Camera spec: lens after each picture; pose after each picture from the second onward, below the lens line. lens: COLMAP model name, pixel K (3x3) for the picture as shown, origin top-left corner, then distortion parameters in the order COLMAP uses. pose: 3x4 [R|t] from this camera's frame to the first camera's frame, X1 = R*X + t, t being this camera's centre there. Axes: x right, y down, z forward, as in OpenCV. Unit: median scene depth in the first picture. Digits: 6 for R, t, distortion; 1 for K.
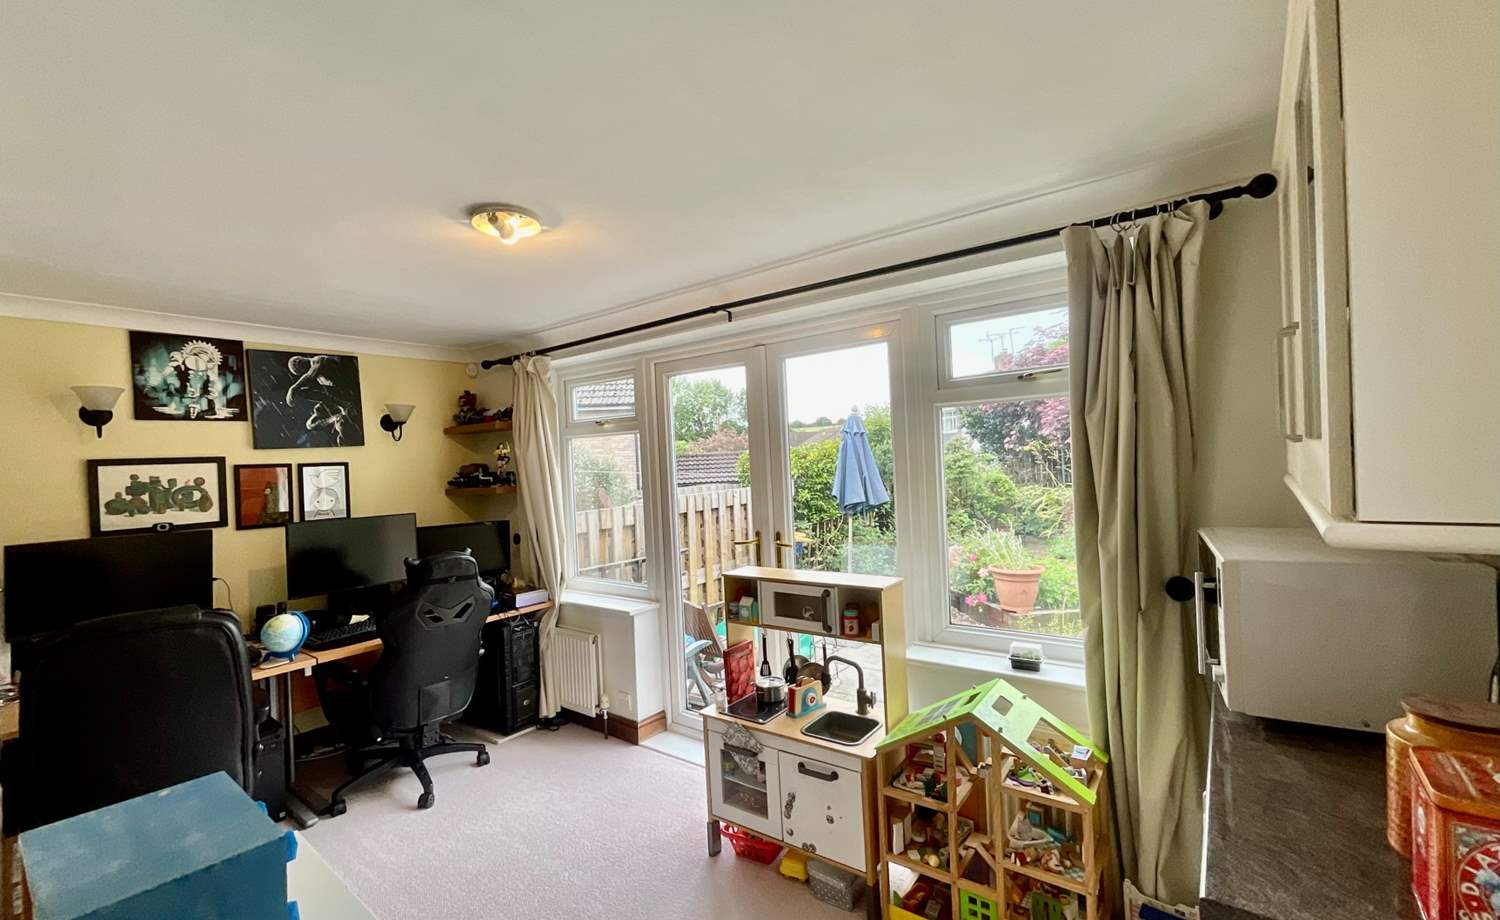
lens RADIAL K [[614.2, 0, 745.2], [0, 614.2, 465.1], [0, 0, 1]] dist [-0.000655, -0.001454]
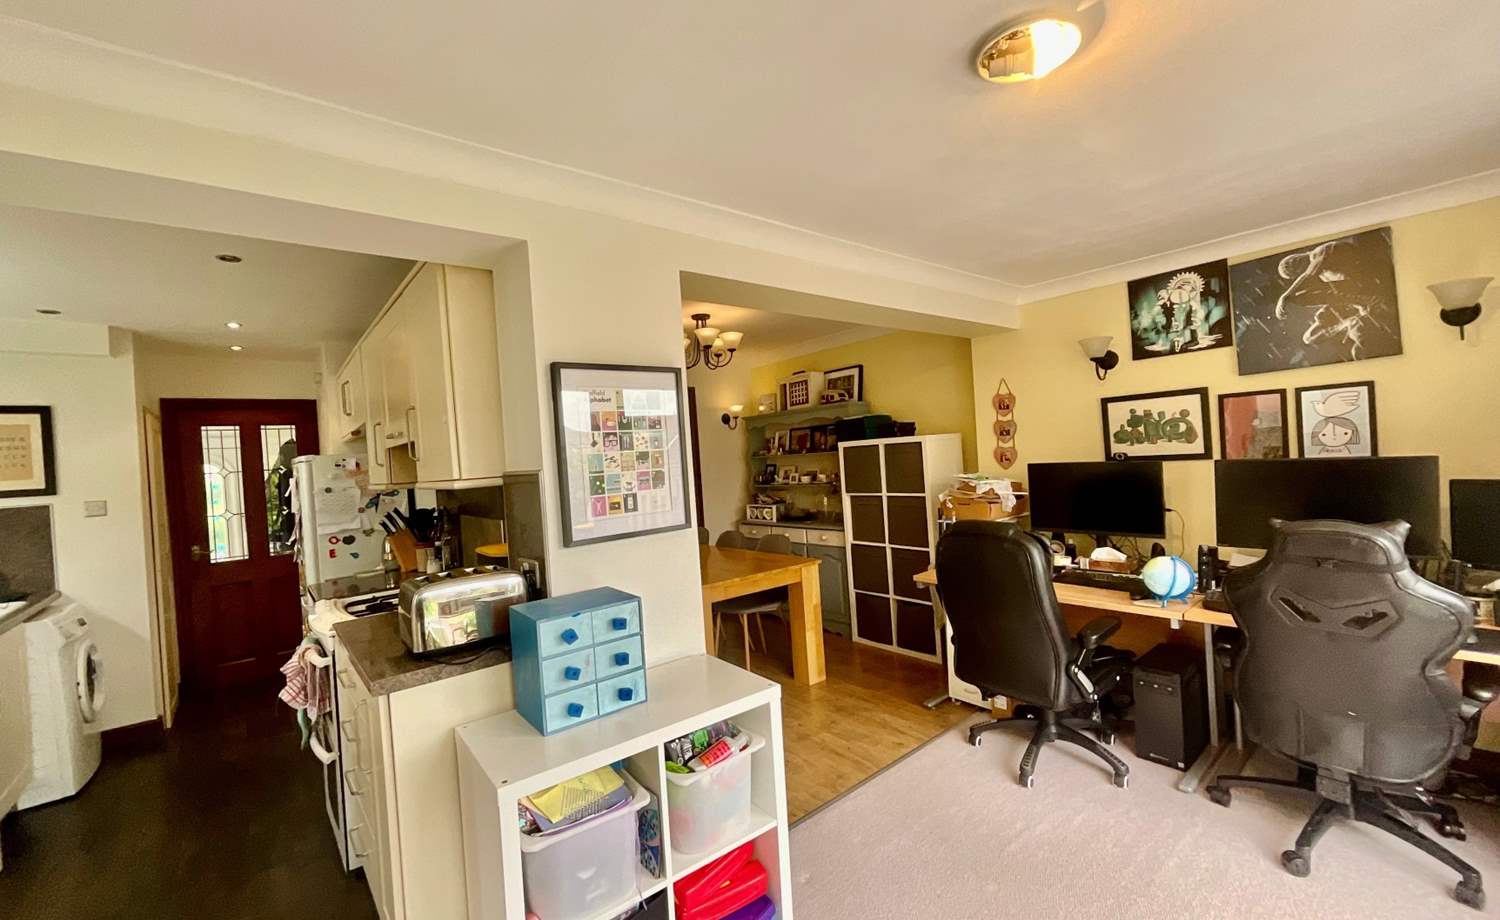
lens RADIAL K [[614.2, 0, 751.4], [0, 614.2, 463.8], [0, 0, 1]] dist [-0.000655, -0.001454]
pose [[-0.252026, 0.086526, -0.963844, 0.276333], [0.075434, 0.994721, 0.069573, -0.014905], [0.964776, -0.055172, -0.257223, 0.556974]]
